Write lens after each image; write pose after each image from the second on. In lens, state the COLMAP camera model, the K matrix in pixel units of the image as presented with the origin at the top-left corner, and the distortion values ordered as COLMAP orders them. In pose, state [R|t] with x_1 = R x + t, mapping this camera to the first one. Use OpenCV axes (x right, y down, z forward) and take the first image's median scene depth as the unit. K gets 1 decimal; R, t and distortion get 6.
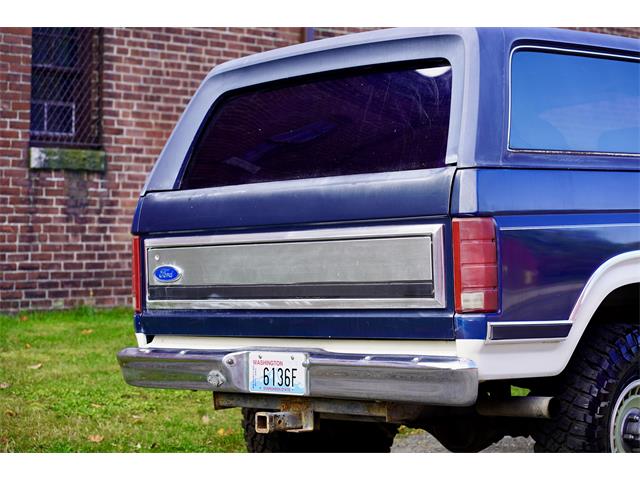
lens RADIAL K [[1578.2, 0, 320.0], [0, 1578.2, 240.0], [0, 0, 1]] dist [0.025655, -0.673007]
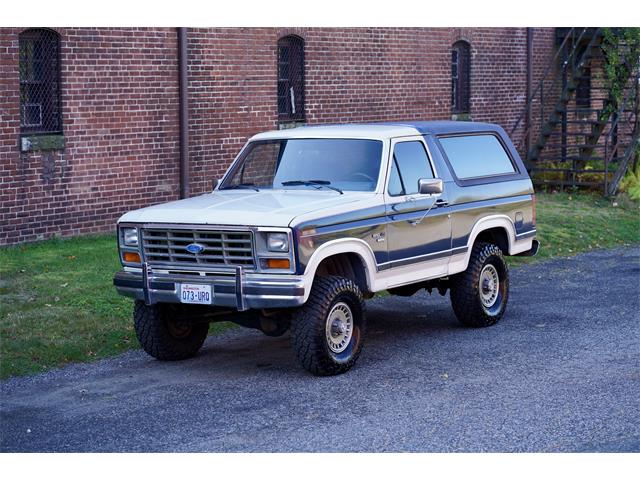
lens RADIAL K [[1529.6, 0, 320.0], [0, 1529.6, 240.0], [0, 0, 1]] dist [0.070062, -1.911600]
pose [[0.986164, -0.037837, 0.161394, -0.138359], [0.022324, 0.995046, 0.096872, -0.096067], [-0.164260, -0.091928, 0.982124, -0.518549]]
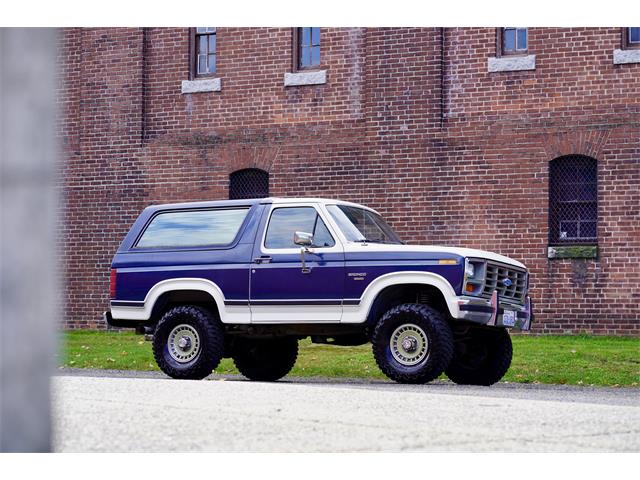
lens RADIAL K [[1504.7, 0, 320.0], [0, 1504.7, 240.0], [0, 0, 1]] dist [0.033650, -0.907624]
pose [[0.295622, -0.061054, -0.953352, 1.411418], [-0.016020, 0.997499, -0.068848, 0.059023], [0.955171, 0.035625, 0.293905, 0.217046]]
